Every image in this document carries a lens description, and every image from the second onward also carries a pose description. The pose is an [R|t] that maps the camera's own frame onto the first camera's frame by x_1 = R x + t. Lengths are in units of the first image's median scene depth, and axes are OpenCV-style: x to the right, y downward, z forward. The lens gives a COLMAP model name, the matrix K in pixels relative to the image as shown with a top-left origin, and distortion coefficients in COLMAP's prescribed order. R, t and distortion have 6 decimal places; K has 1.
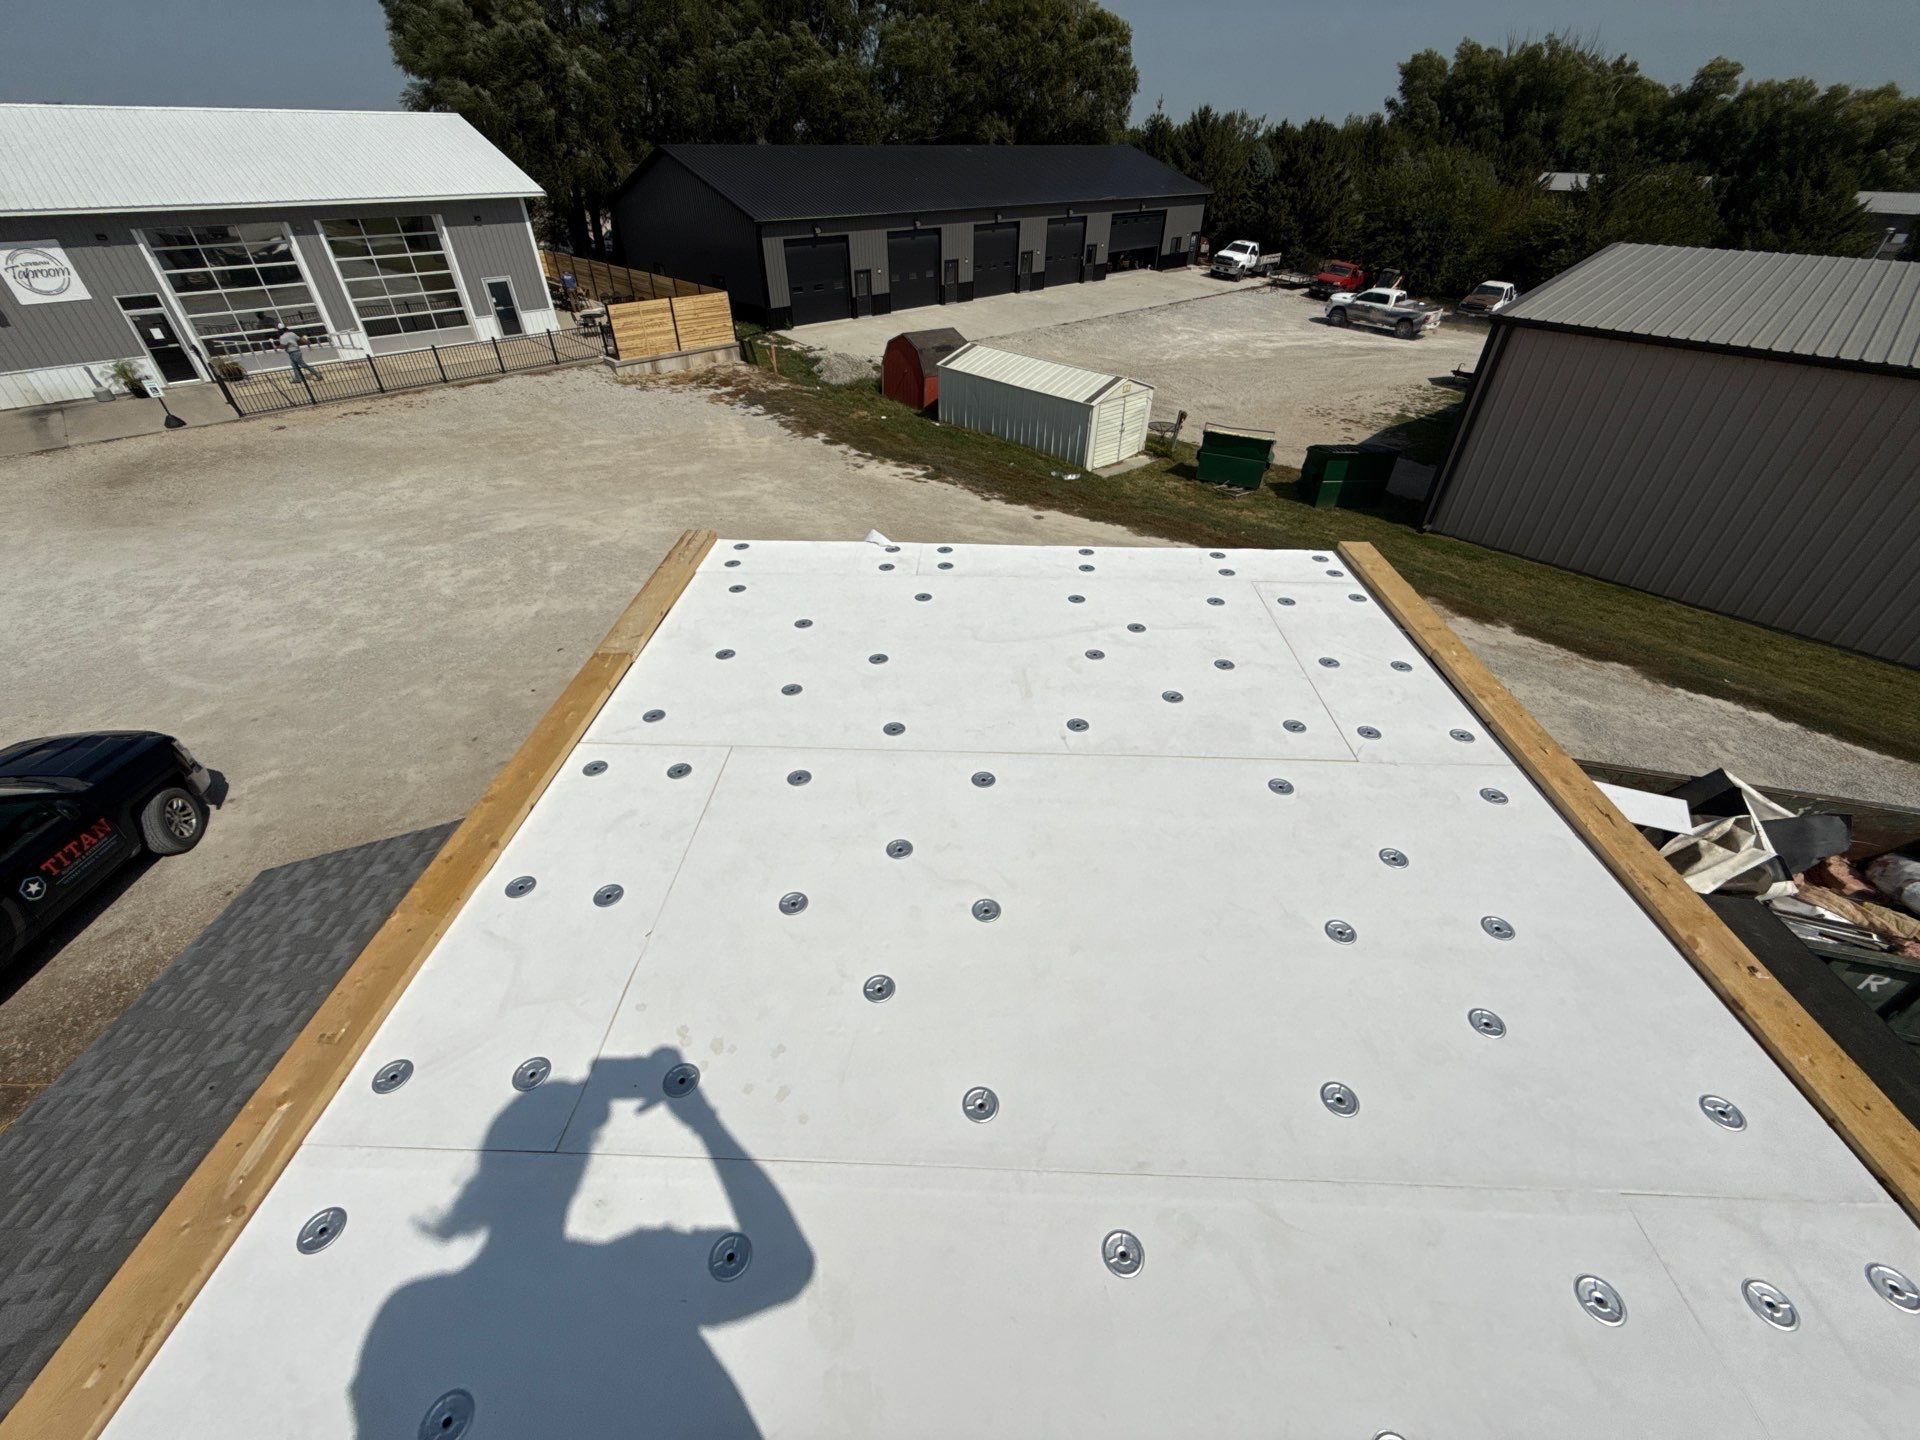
lens RADIAL K [[768.5, 0, 960.0], [0, 768.5, 720.0], [0, 0, 1]] dist [0.000201, 0.000130]
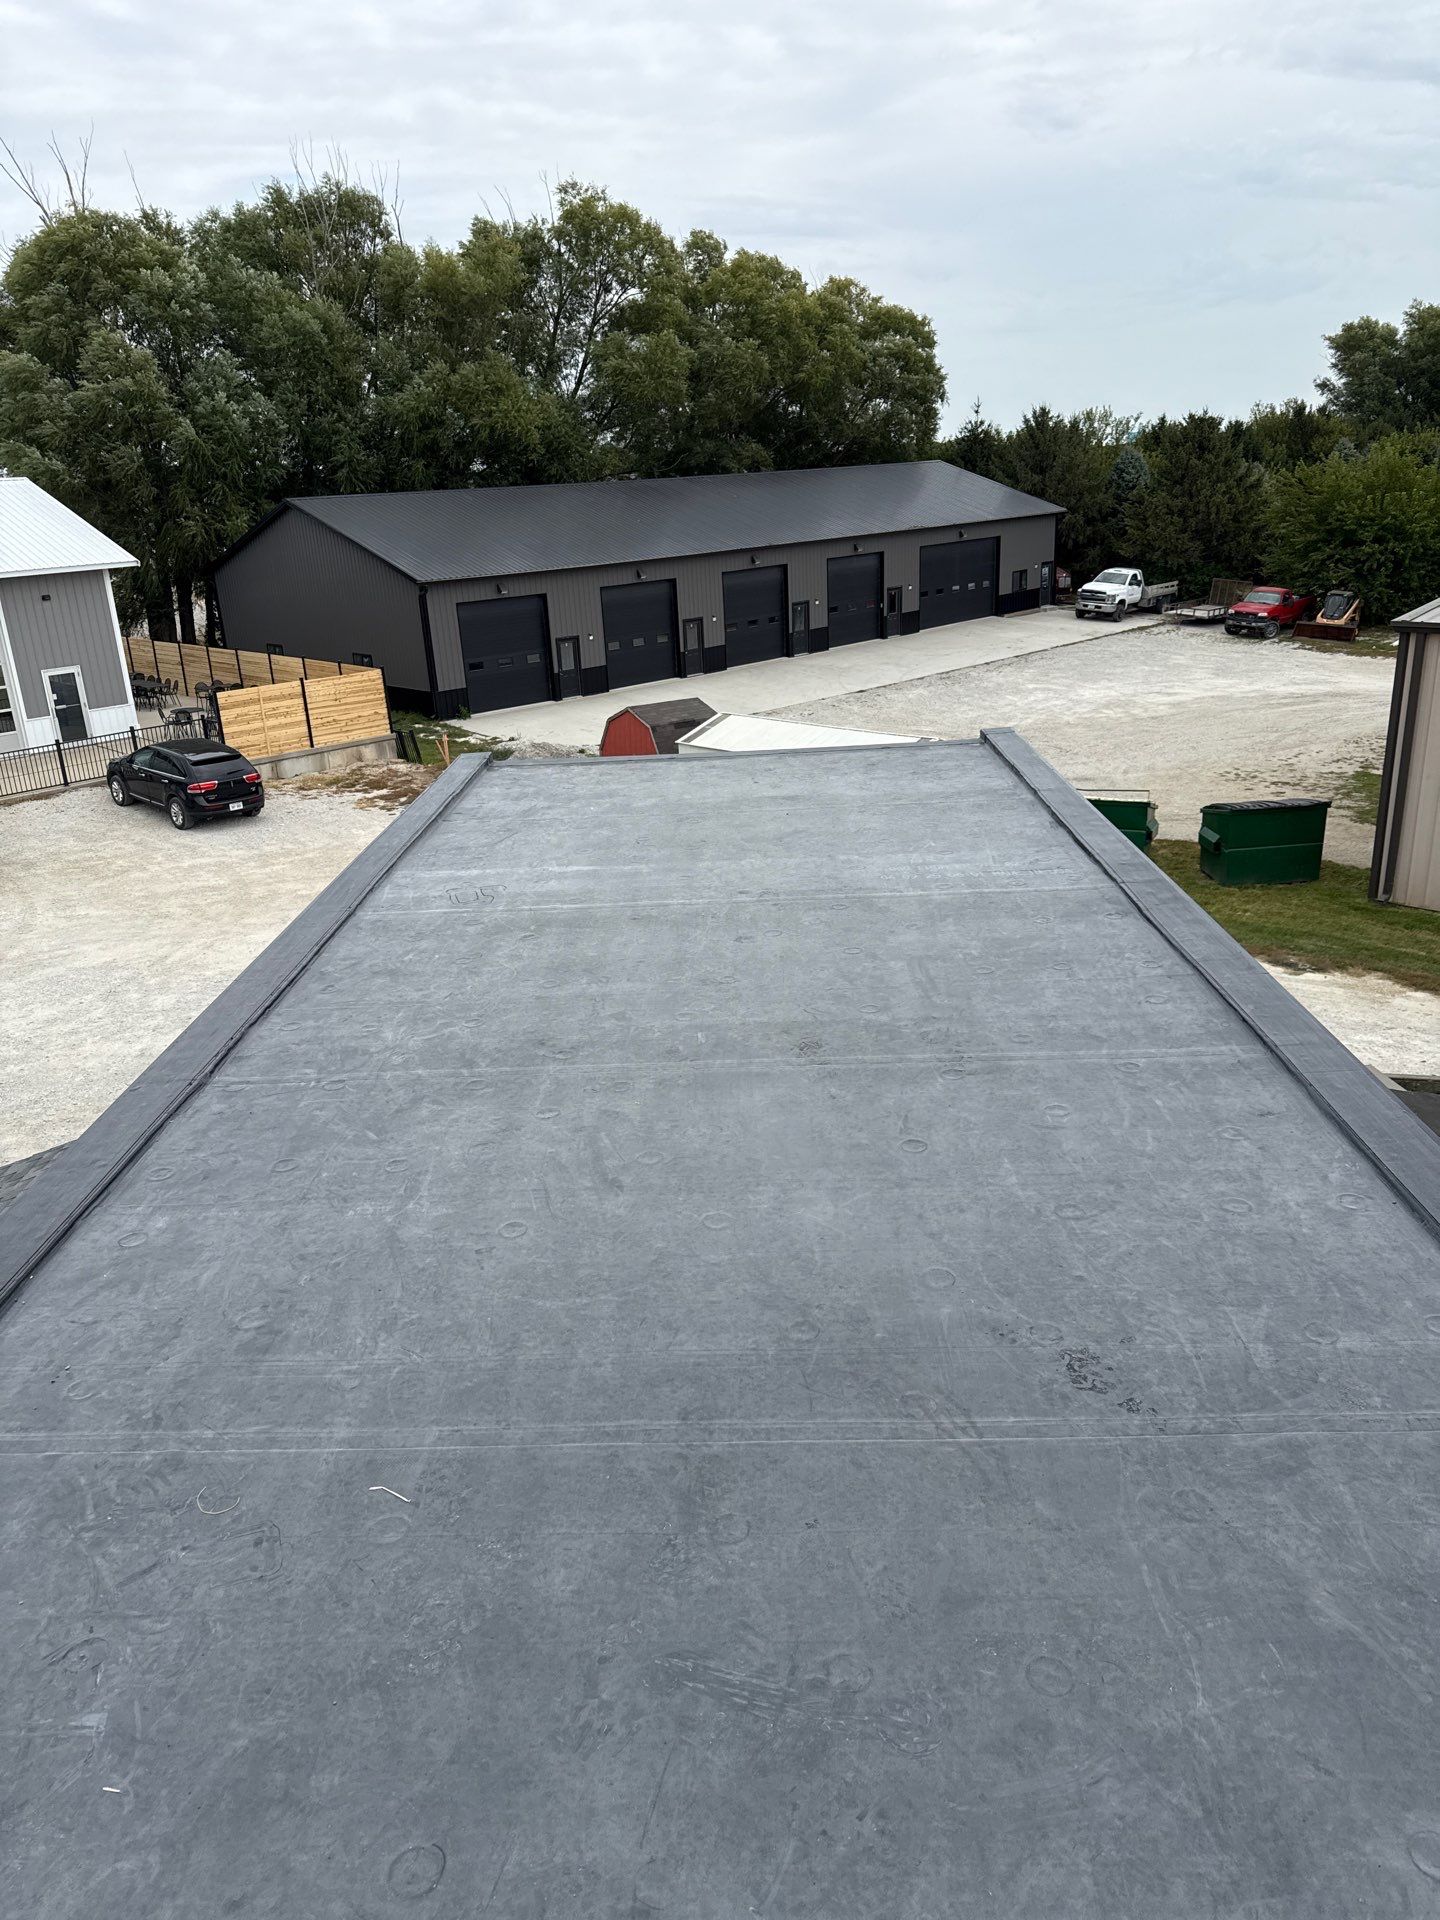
lens RADIAL K [[1358.8, 0, 720.0], [0, 1358.8, 960.0], [0, 0, 1]] dist [0.074059, -0.108589]
pose [[0.998391, -0.056009, -0.008889, 0.007364], [0.050833, 0.953350, -0.297557, 0.083224], [0.025141, 0.296627, 0.954663, -0.111391]]
